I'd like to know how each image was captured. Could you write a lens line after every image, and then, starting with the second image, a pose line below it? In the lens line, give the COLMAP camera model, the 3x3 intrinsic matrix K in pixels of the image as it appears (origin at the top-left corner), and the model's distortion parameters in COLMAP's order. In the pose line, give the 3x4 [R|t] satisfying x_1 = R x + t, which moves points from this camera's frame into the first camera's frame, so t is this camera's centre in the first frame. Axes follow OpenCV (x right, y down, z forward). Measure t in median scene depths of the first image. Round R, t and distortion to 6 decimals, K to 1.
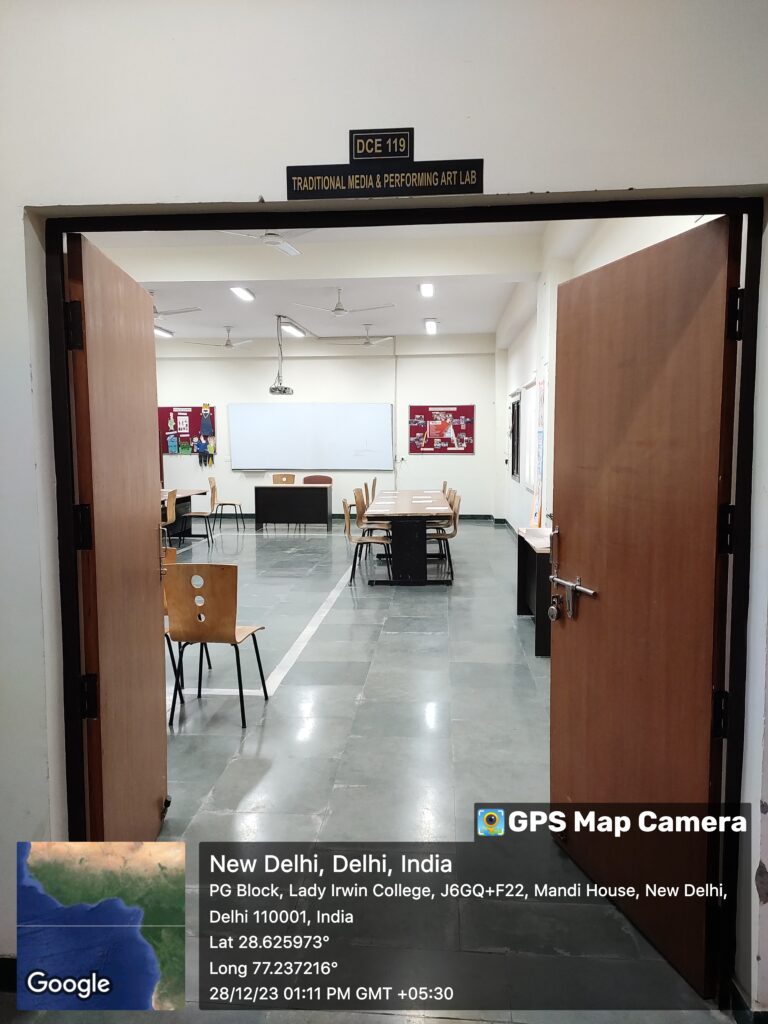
lens RADIAL K [[765.0, 0, 378.7], [0, 765.0, 506.9], [0, 0, 1]] dist [0.056157, 0.001744]
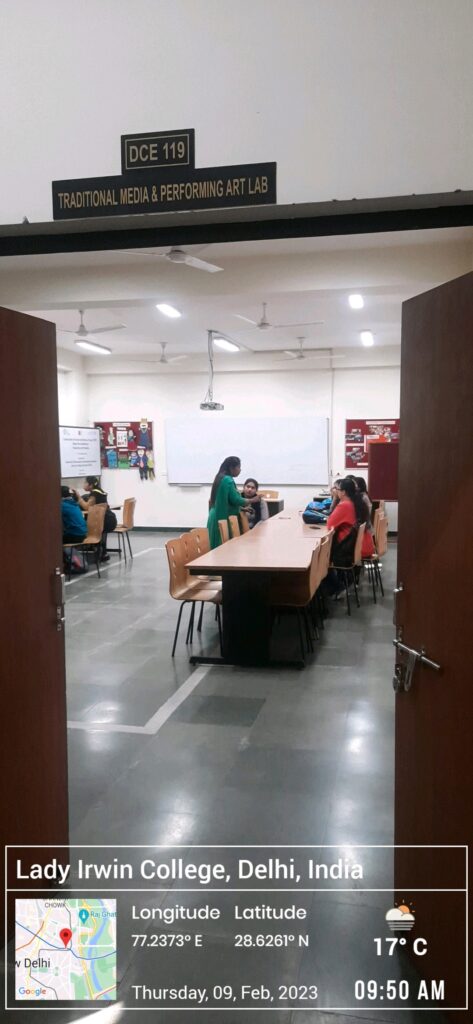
lens RADIAL K [[757.3, 0, 235.7], [0, 757.3, 519.0], [0, 0, 1]] dist [0.046615, -0.021666]
pose [[0.991446, 0.011495, -0.130009, 0.083744], [-0.010763, 0.999922, 0.006333, -0.030586], [0.130072, -0.004879, 0.991493, 0.076830]]
